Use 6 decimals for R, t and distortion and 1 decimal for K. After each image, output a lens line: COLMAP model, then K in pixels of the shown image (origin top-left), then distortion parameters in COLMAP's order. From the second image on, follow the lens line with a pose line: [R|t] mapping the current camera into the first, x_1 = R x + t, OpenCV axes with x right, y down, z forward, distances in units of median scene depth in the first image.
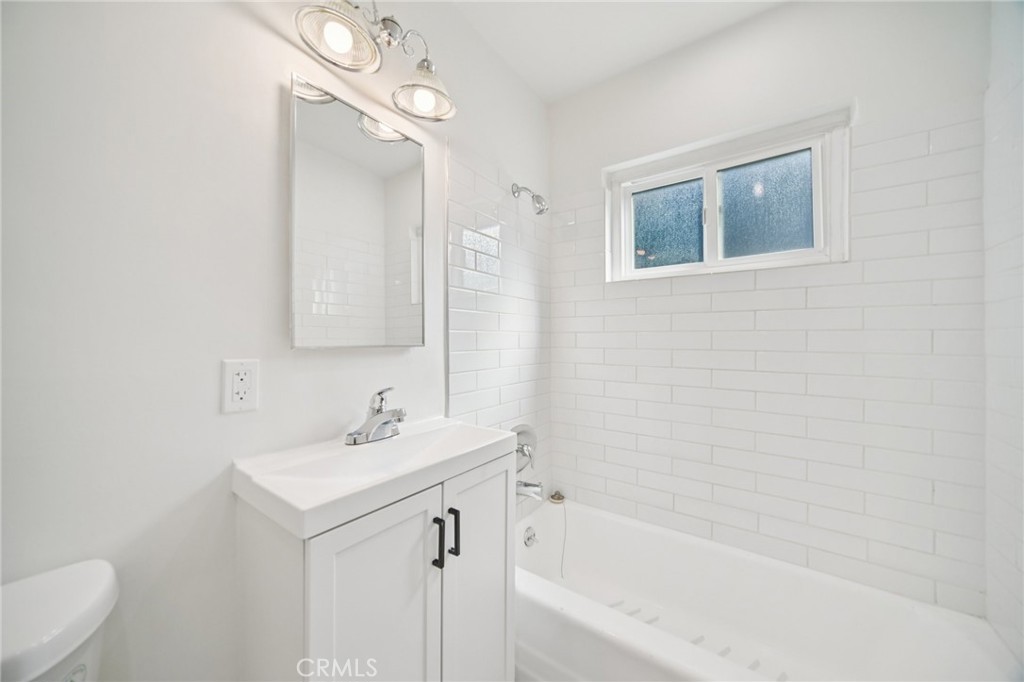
lens RADIAL K [[393.8, 0, 509.5], [0, 393.8, 336.0], [0, 0, 1]] dist [-0.015912, 0.005656]
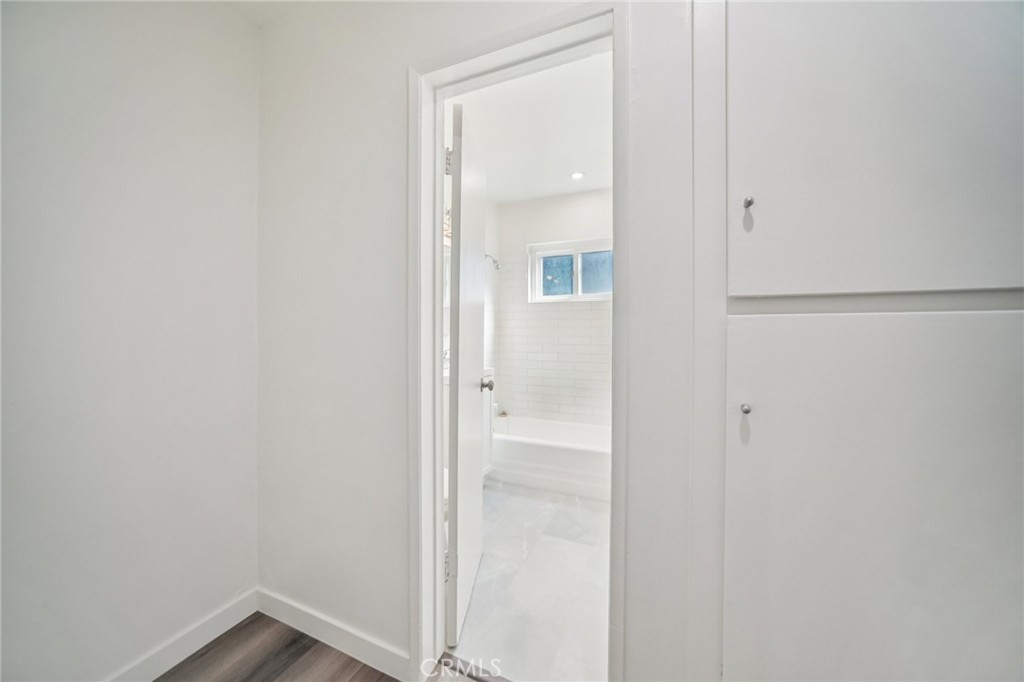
lens RADIAL K [[393.8, 0, 509.5], [0, 393.8, 336.0], [0, 0, 1]] dist [-0.015912, 0.005656]
pose [[0.981467, -0.003139, 0.191605, -0.227797], [-0.000970, 0.999772, 0.021347, -0.010329], [-0.191628, -0.021137, 0.981240, -0.926677]]
